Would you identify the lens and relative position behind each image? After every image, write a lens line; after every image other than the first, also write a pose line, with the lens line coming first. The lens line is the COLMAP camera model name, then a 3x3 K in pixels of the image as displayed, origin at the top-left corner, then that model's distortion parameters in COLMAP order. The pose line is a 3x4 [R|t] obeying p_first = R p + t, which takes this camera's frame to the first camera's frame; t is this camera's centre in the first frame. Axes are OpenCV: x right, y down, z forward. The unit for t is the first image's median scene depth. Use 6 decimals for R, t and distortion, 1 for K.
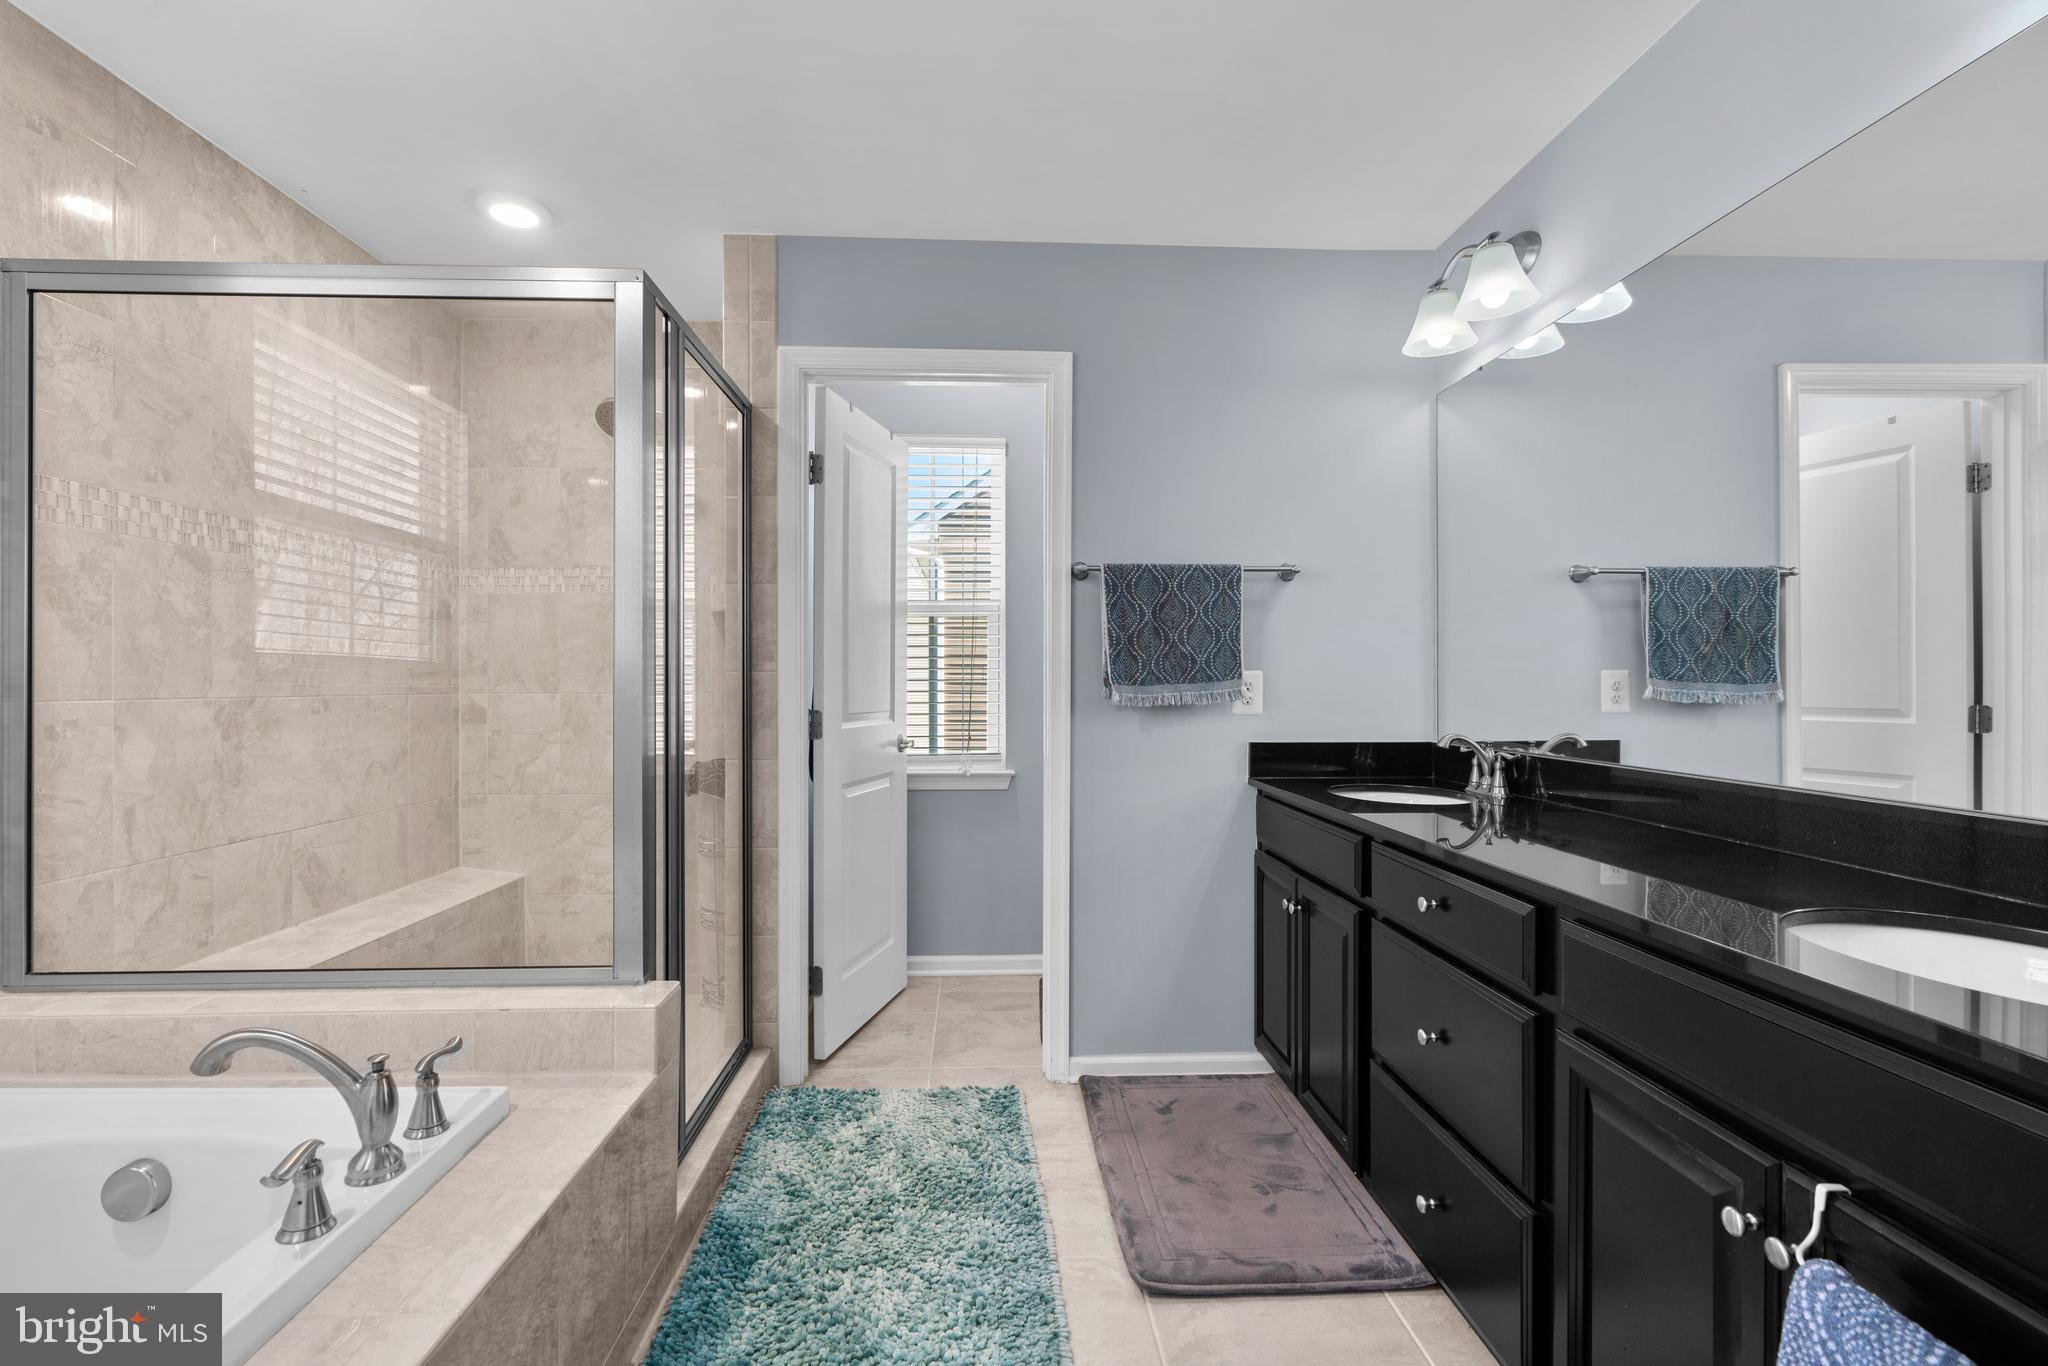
lens RADIAL K [[930.8, 0, 1006.7], [0, 930.8, 675.5], [0, 0, 1]] dist [-0.000525, 0.005491]
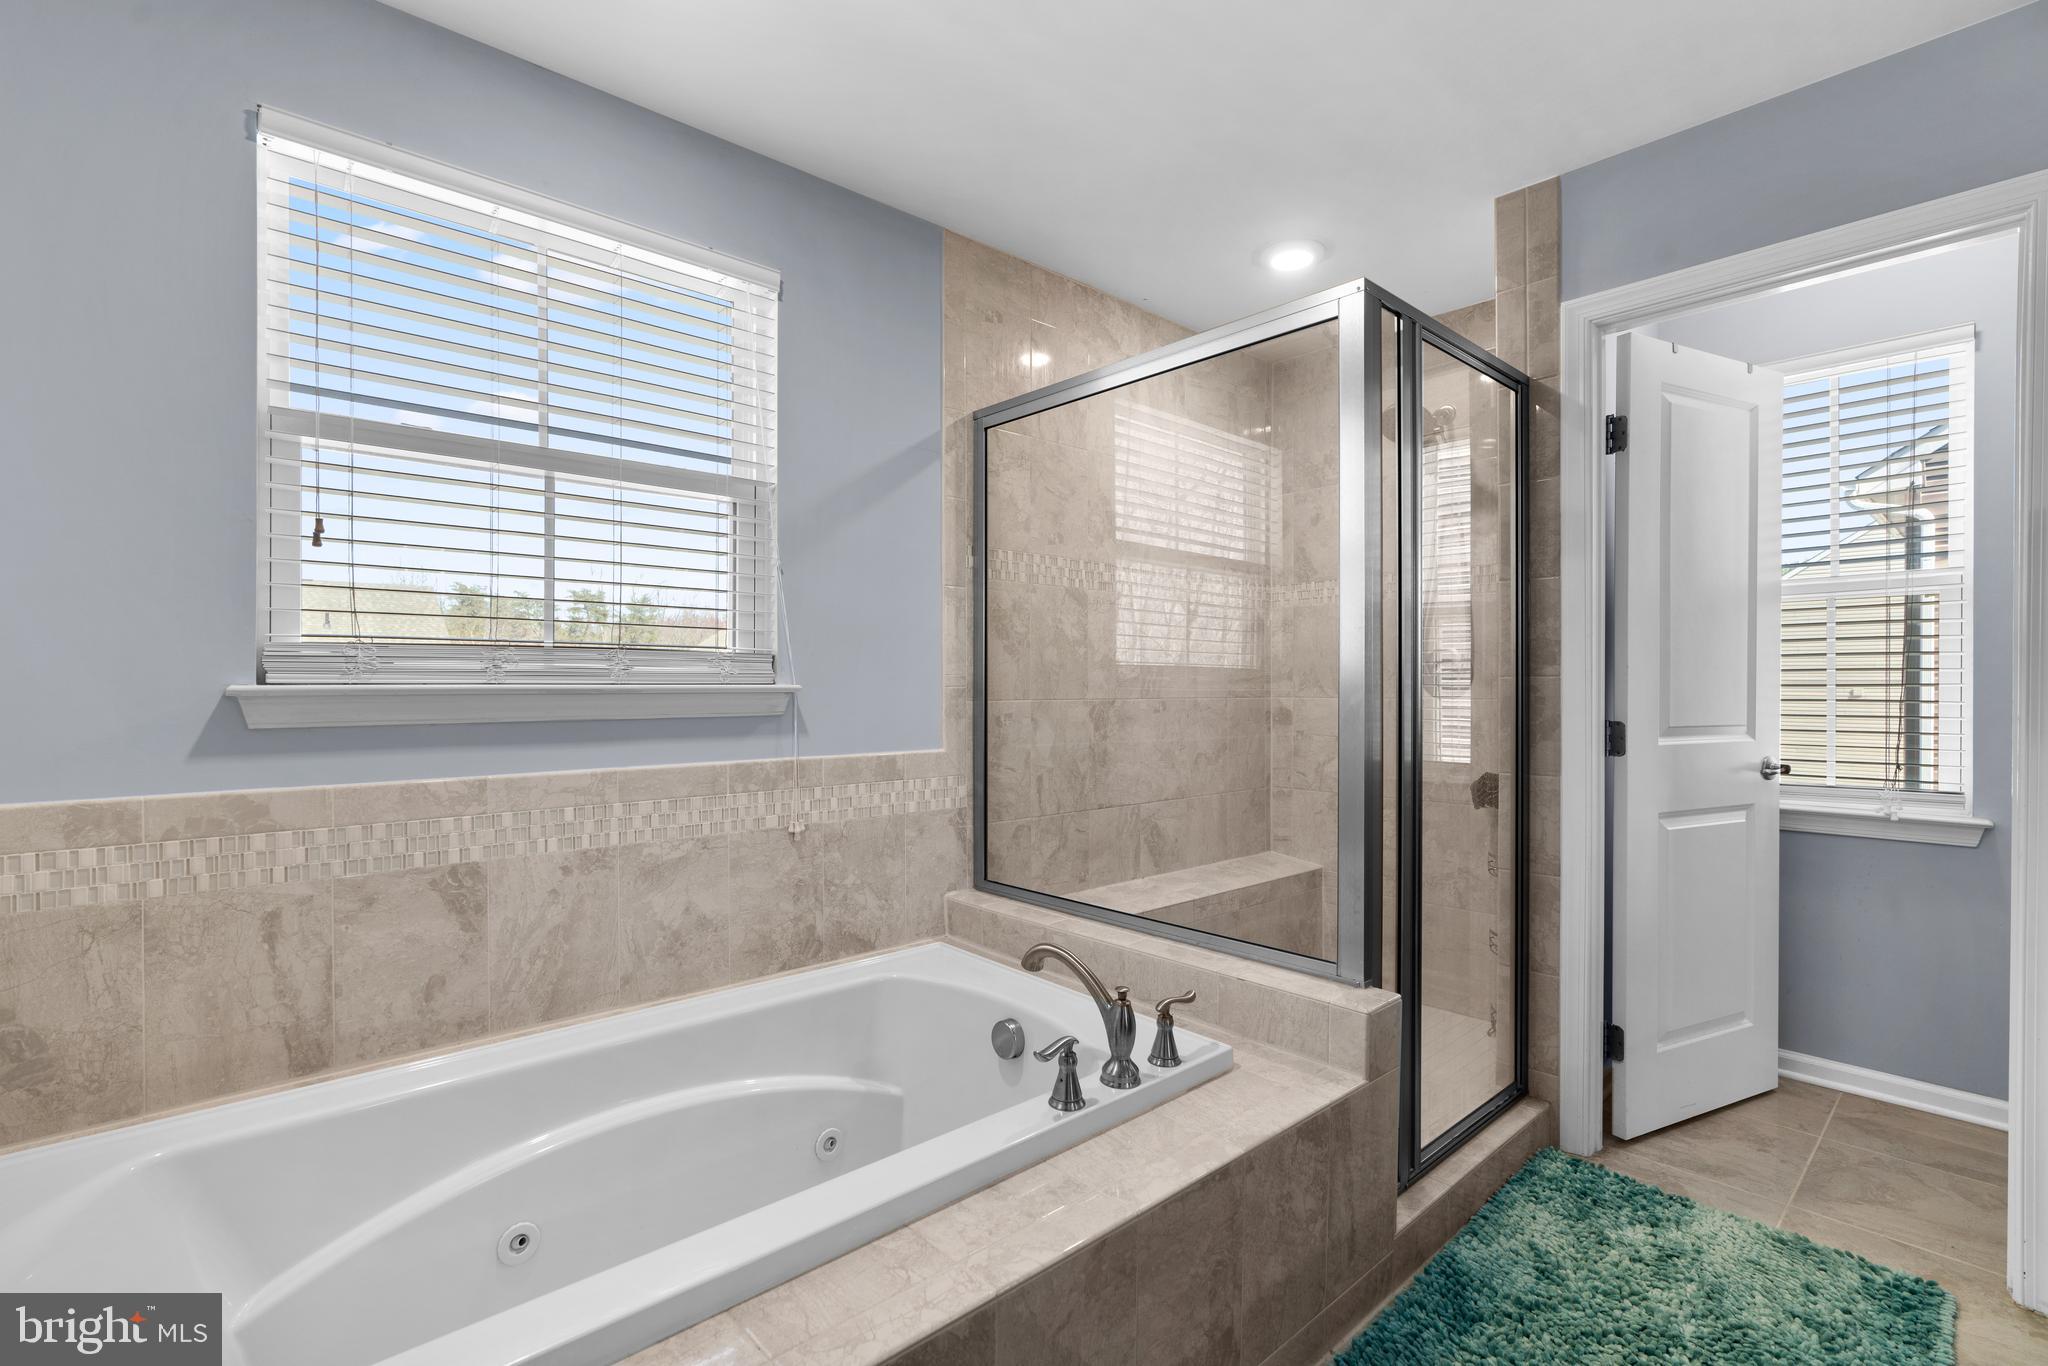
lens RADIAL K [[930.8, 0, 1006.5], [0, 930.8, 683.7], [0, 0, 1]] dist [-0.000525, 0.005491]
pose [[0.645020, -0.001738, -0.764164, 0.095948], [0.004863, 0.999986, 0.001831, -0.001021], [0.764150, -0.004897, 0.645020, 0.041914]]
